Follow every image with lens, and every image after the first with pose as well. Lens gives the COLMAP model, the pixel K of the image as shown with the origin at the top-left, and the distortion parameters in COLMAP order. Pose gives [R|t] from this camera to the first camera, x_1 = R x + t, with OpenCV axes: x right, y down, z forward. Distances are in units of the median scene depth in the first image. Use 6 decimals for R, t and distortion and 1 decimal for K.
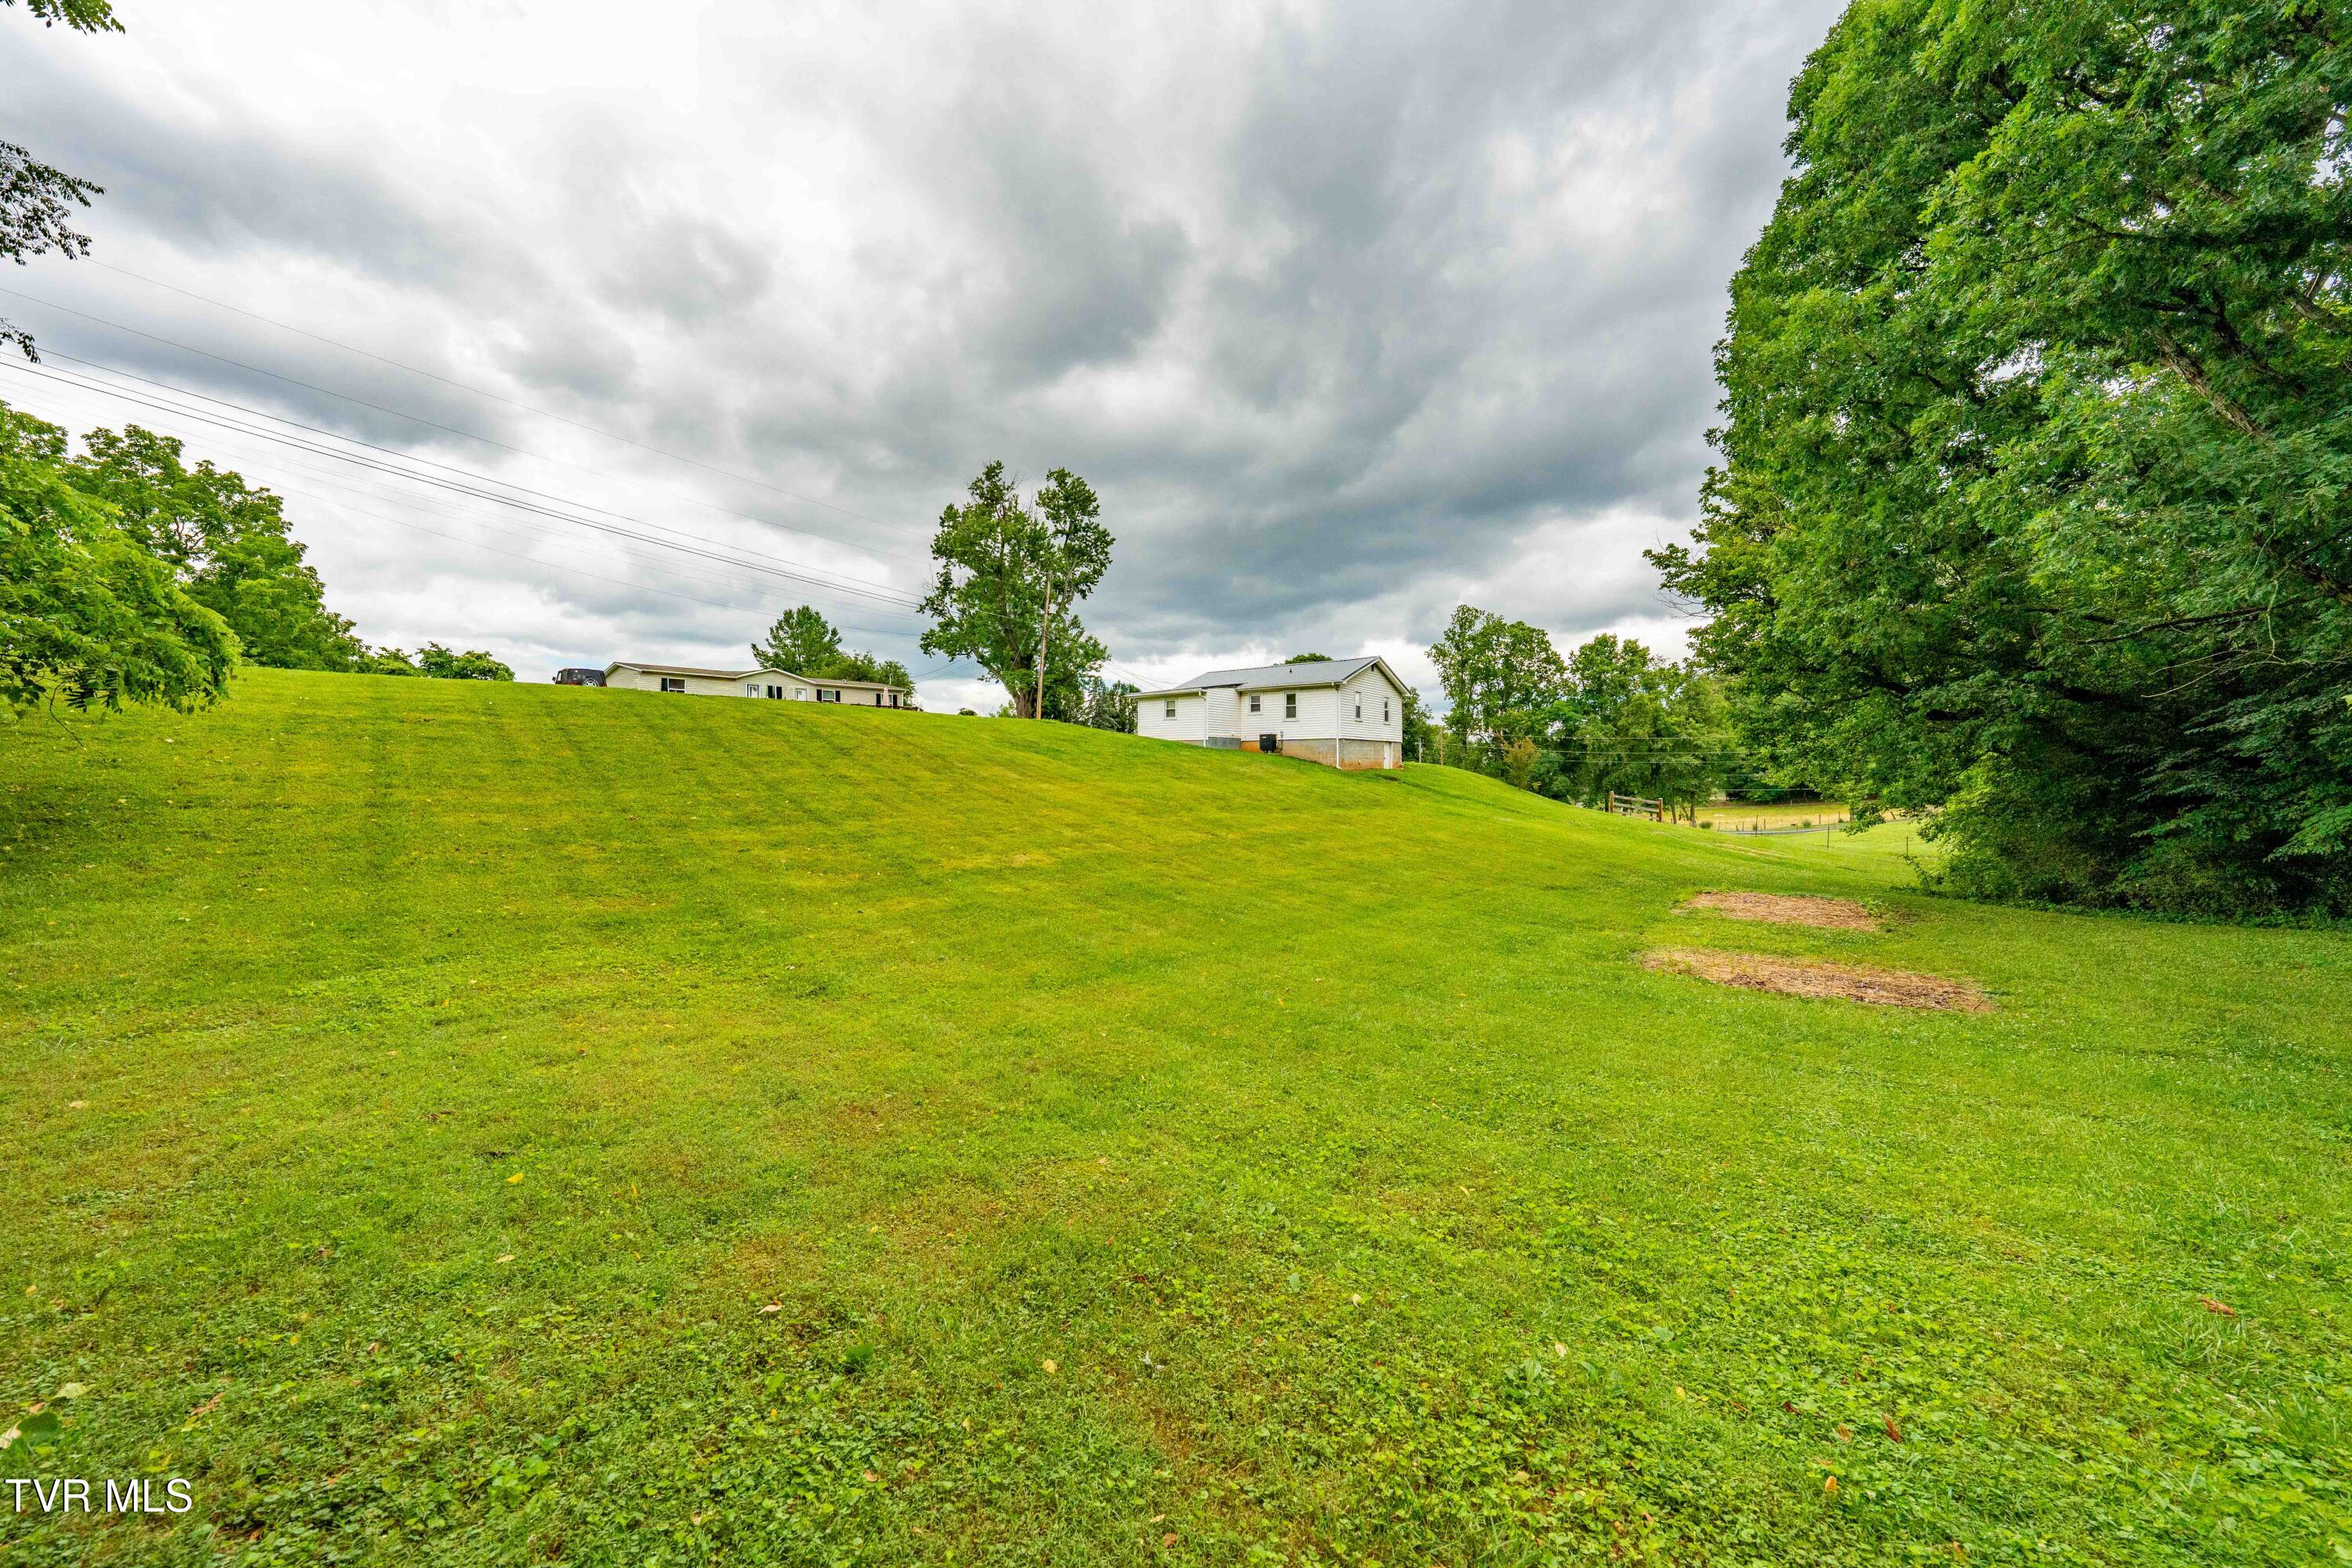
lens RADIAL K [[801.0, 0, 1168.2], [0, 801.0, 767.0], [0, 0, 1]] dist [-0.003293, -0.000367]
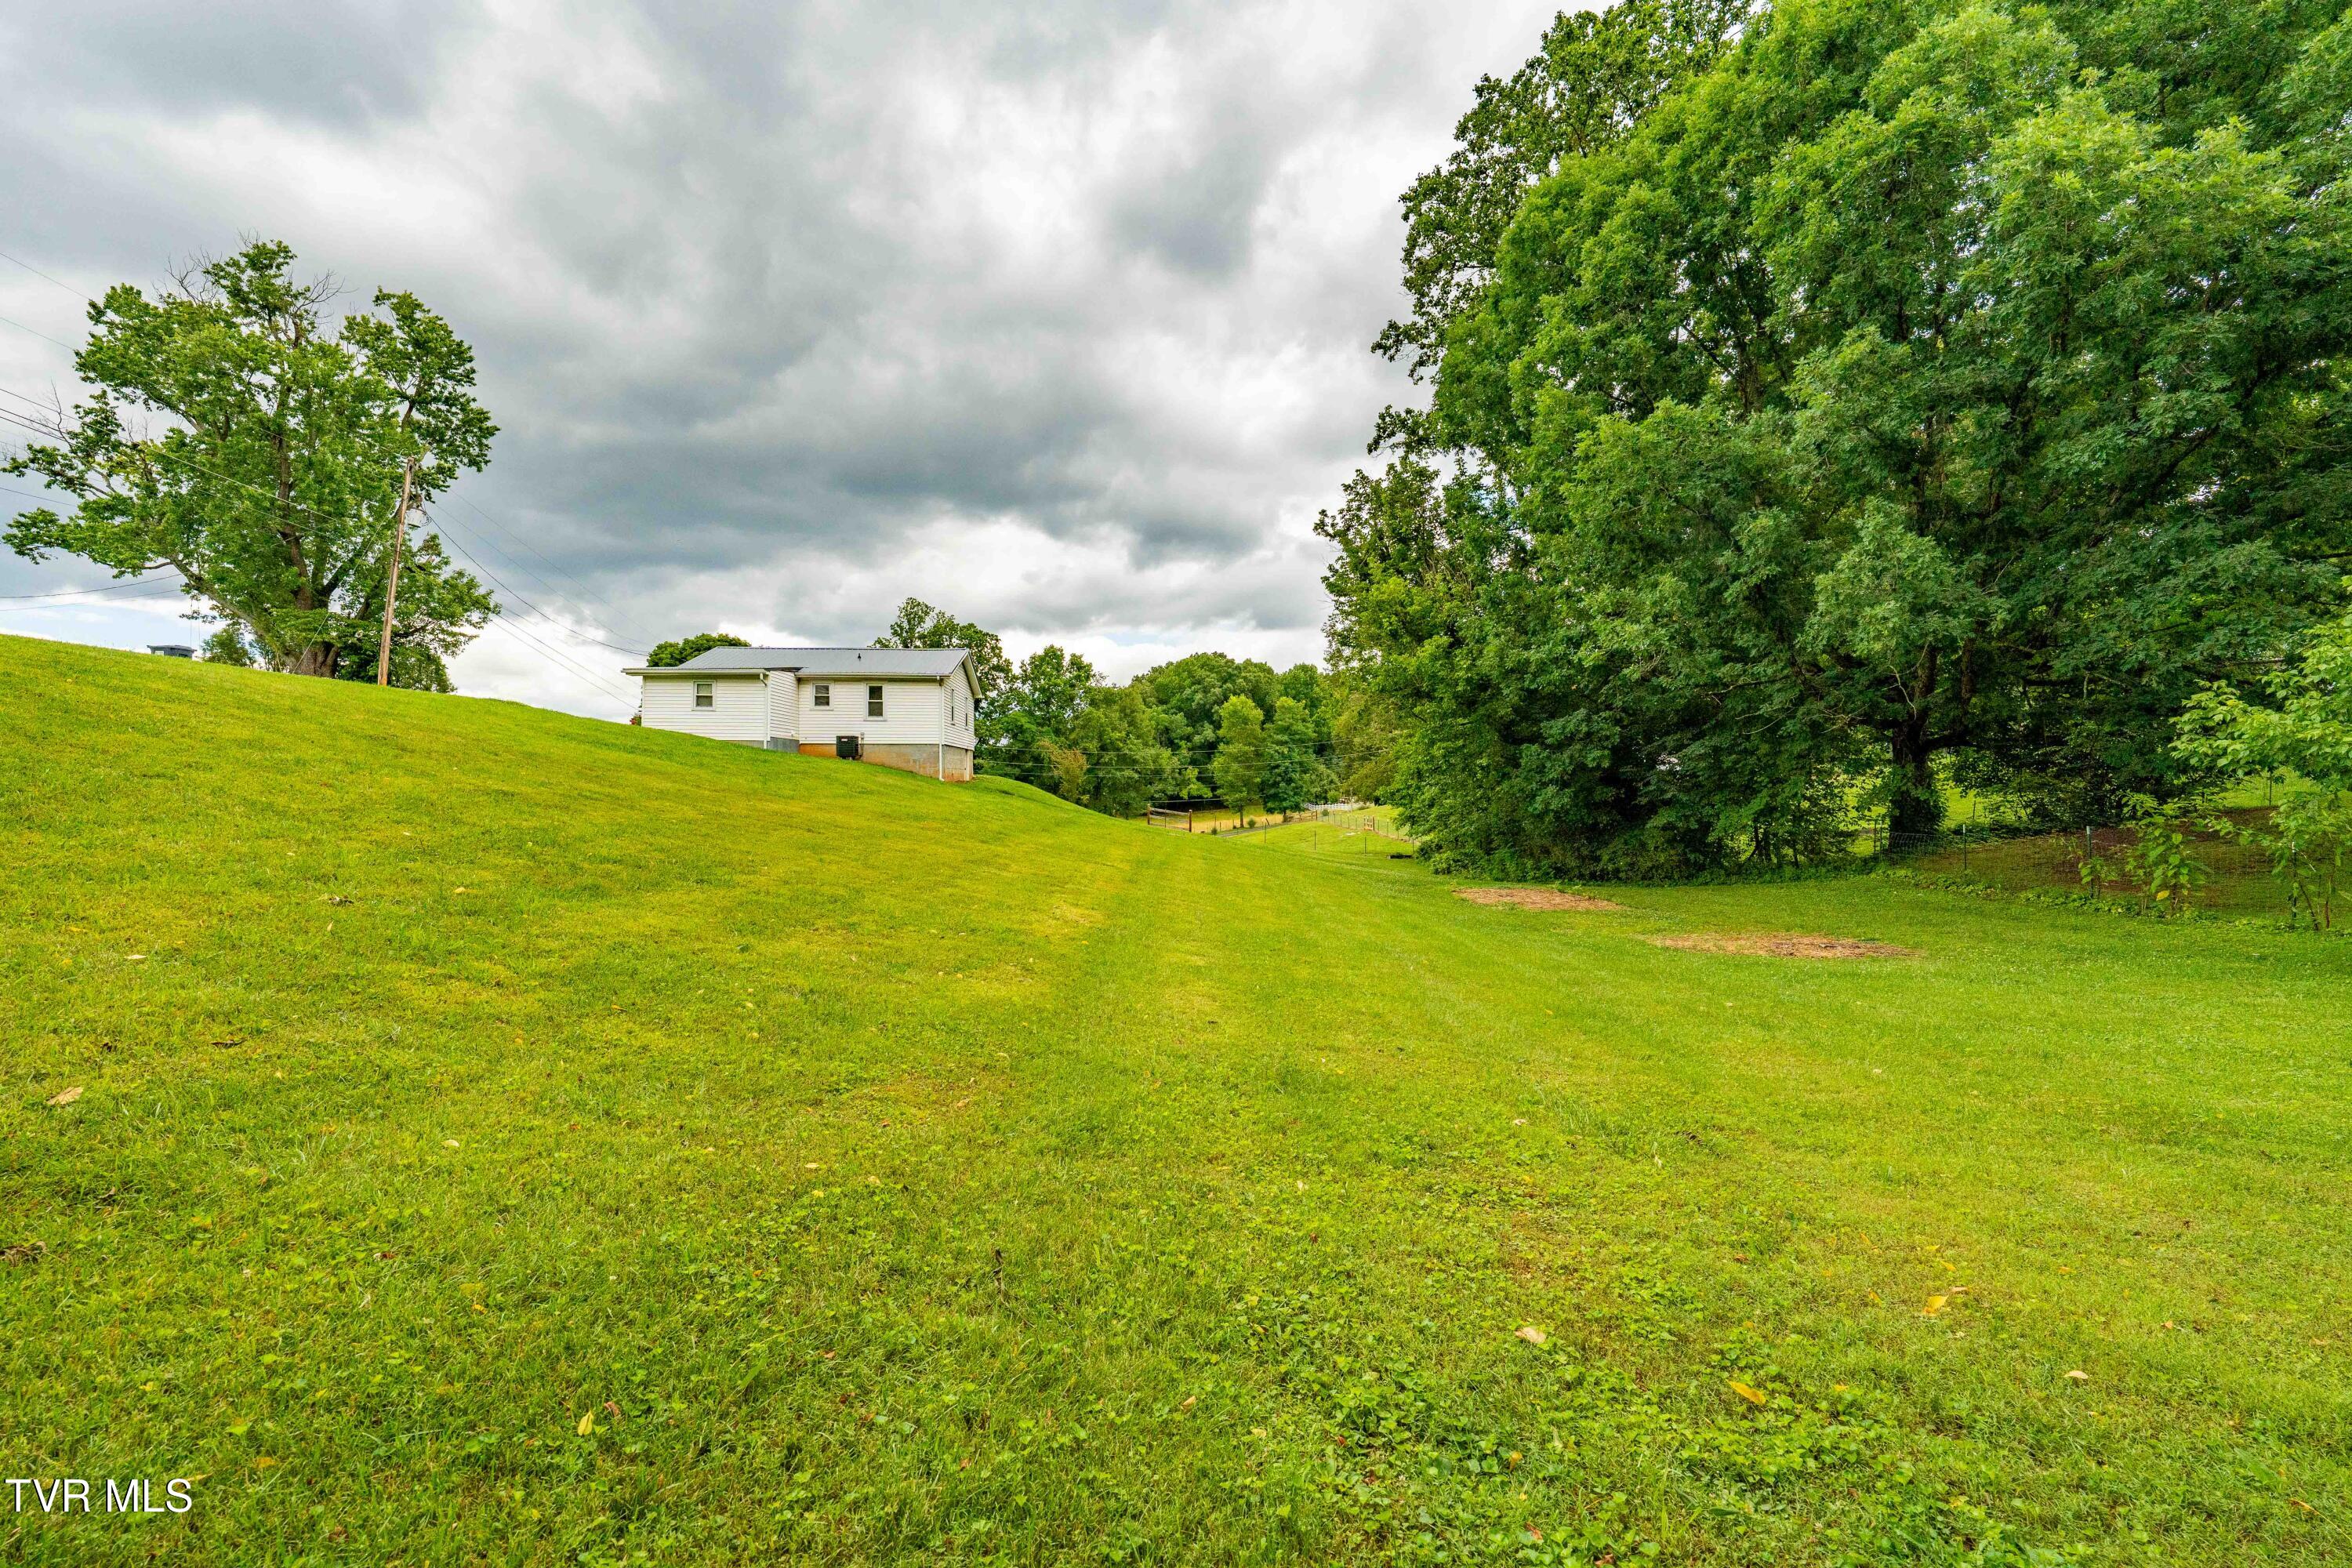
lens RADIAL K [[916.1, 0, 1172.3], [0, 916.1, 786.7], [0, 0, 1]] dist [-0.002999, -0.000706]
pose [[0.754055, -0.001112, 0.656811, -0.096542], [-0.003680, 0.999976, 0.005918, 0.000869], [-0.656801, -0.006879, 0.754032, 0.052022]]
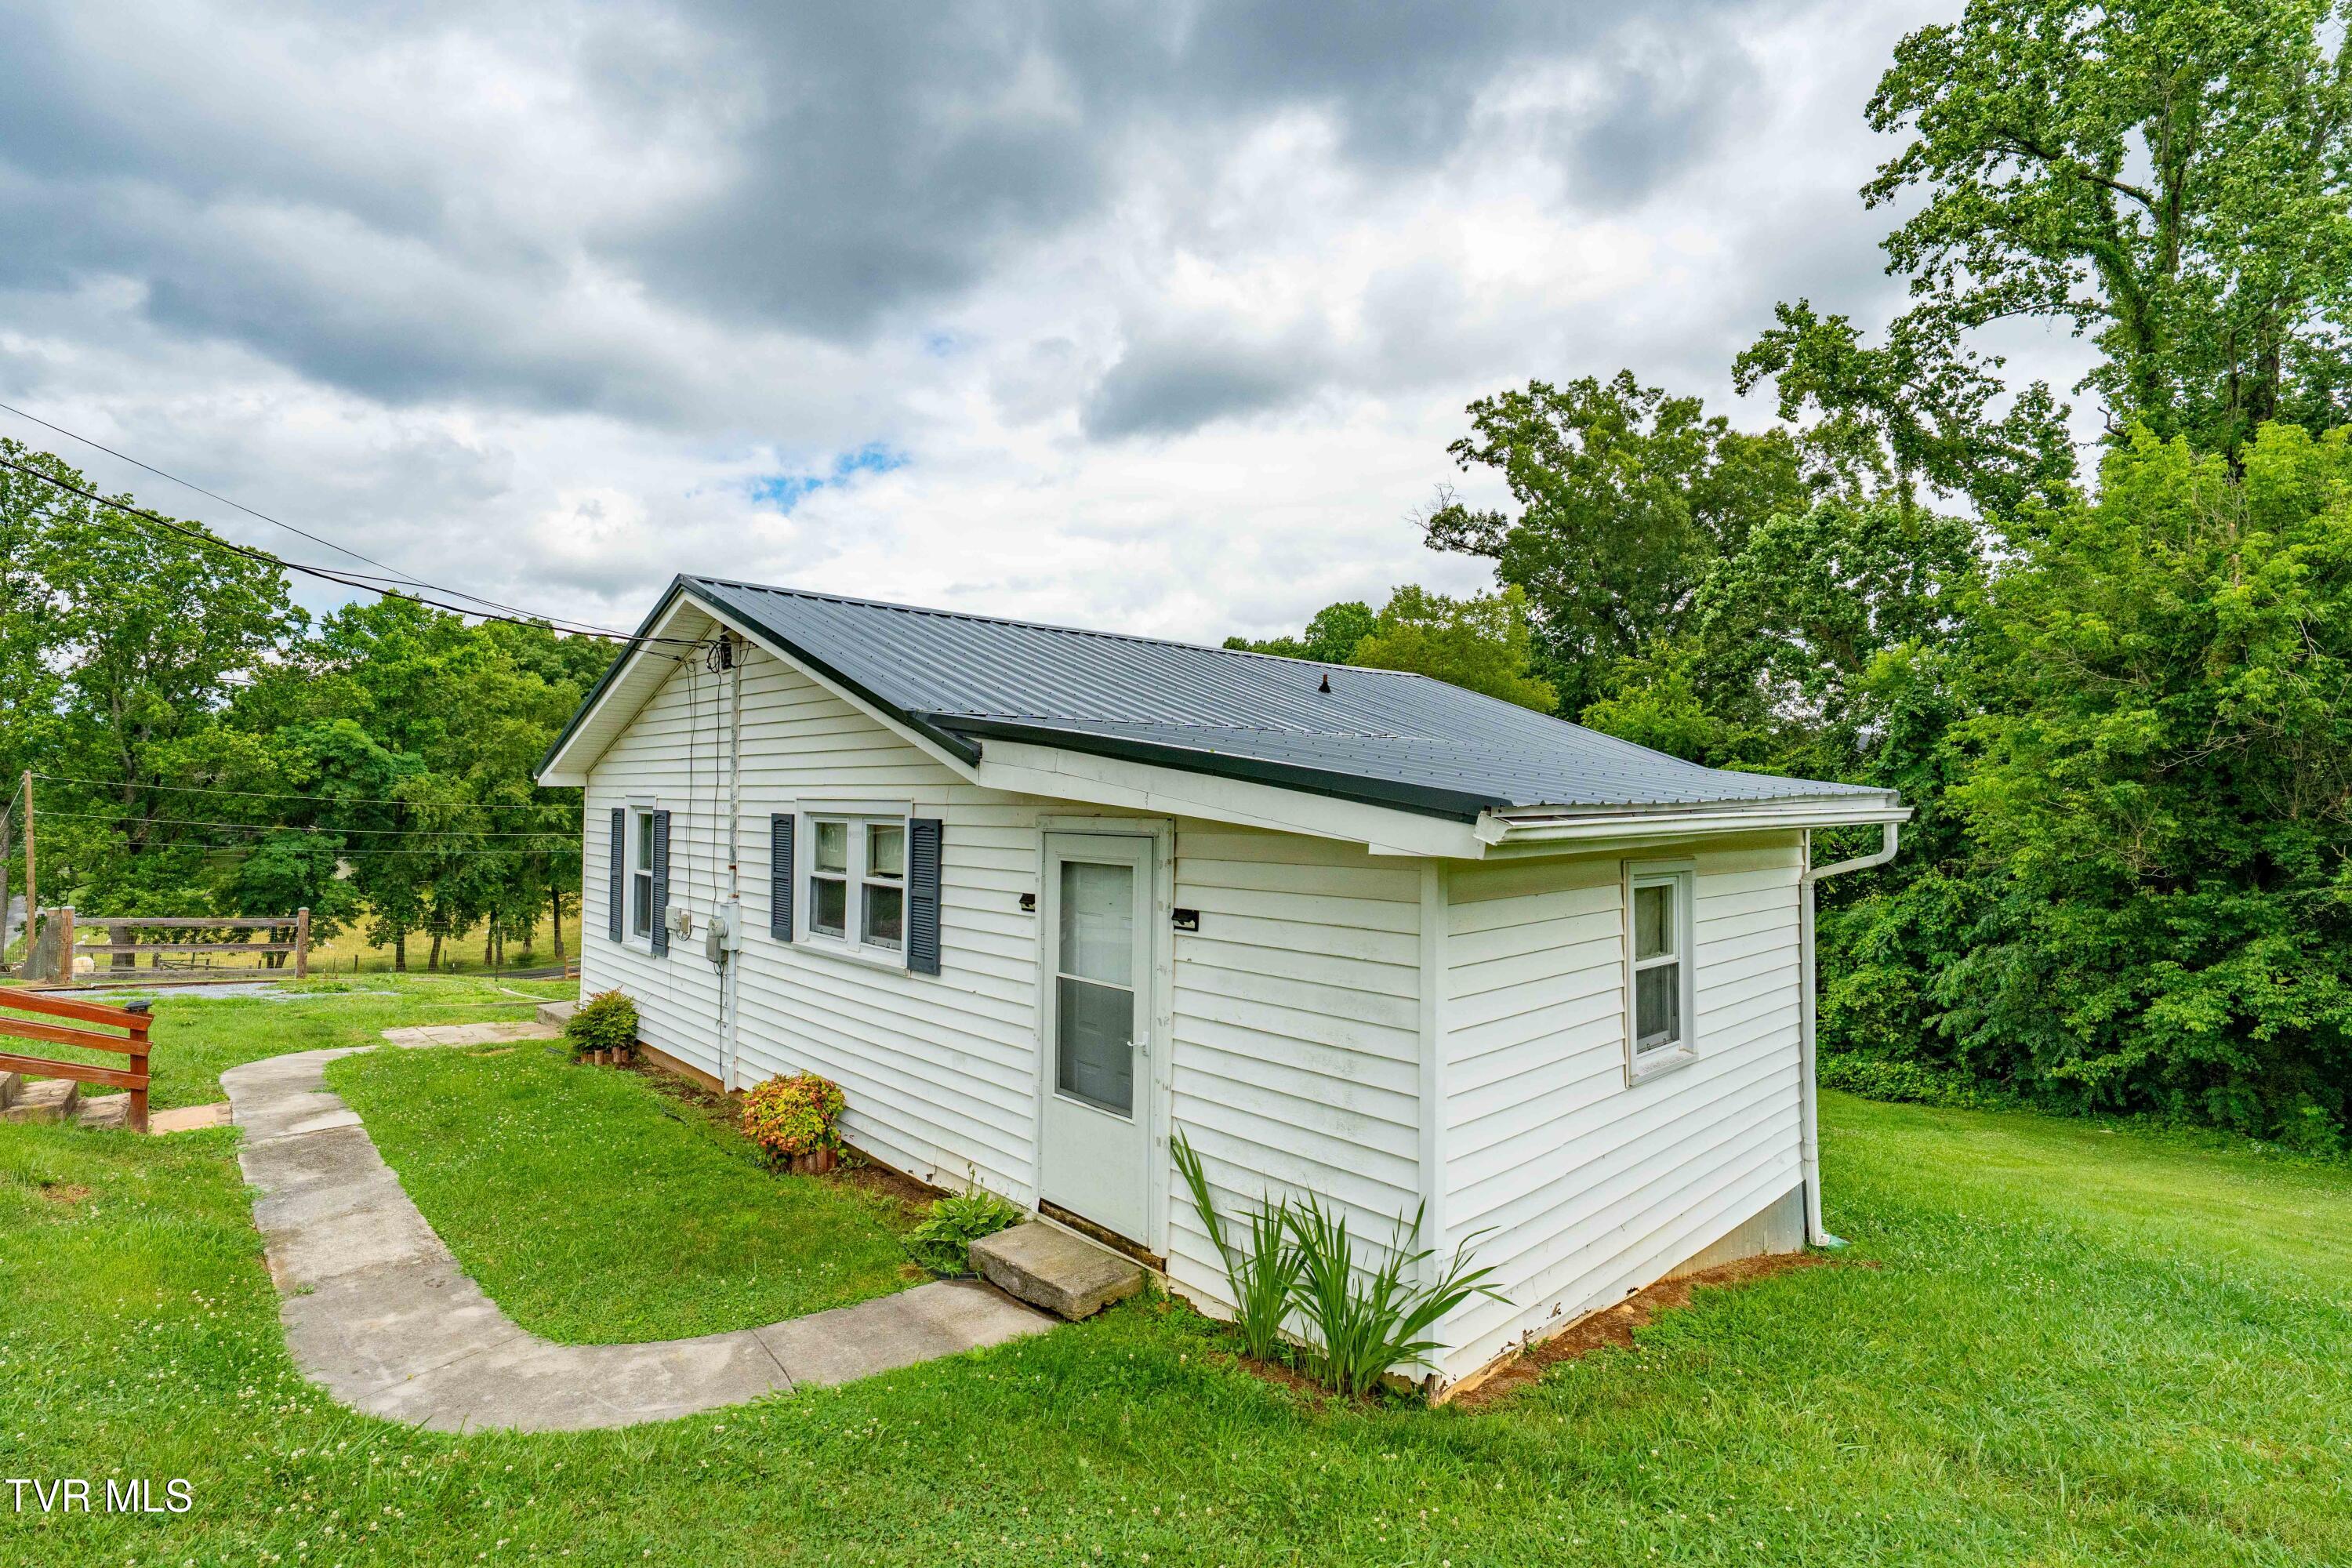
lens RADIAL K [[1105.5, 0, 1156.8], [0, 1105.5, 765.8], [0, 0, 1]] dist [-0.002495, 0.000805]
pose [[0.161104, 0.032229, 0.986411, -0.065096], [-0.006419, 0.999480, -0.031608, -0.040987], [-0.986916, -0.001239, 0.161227, 0.461866]]
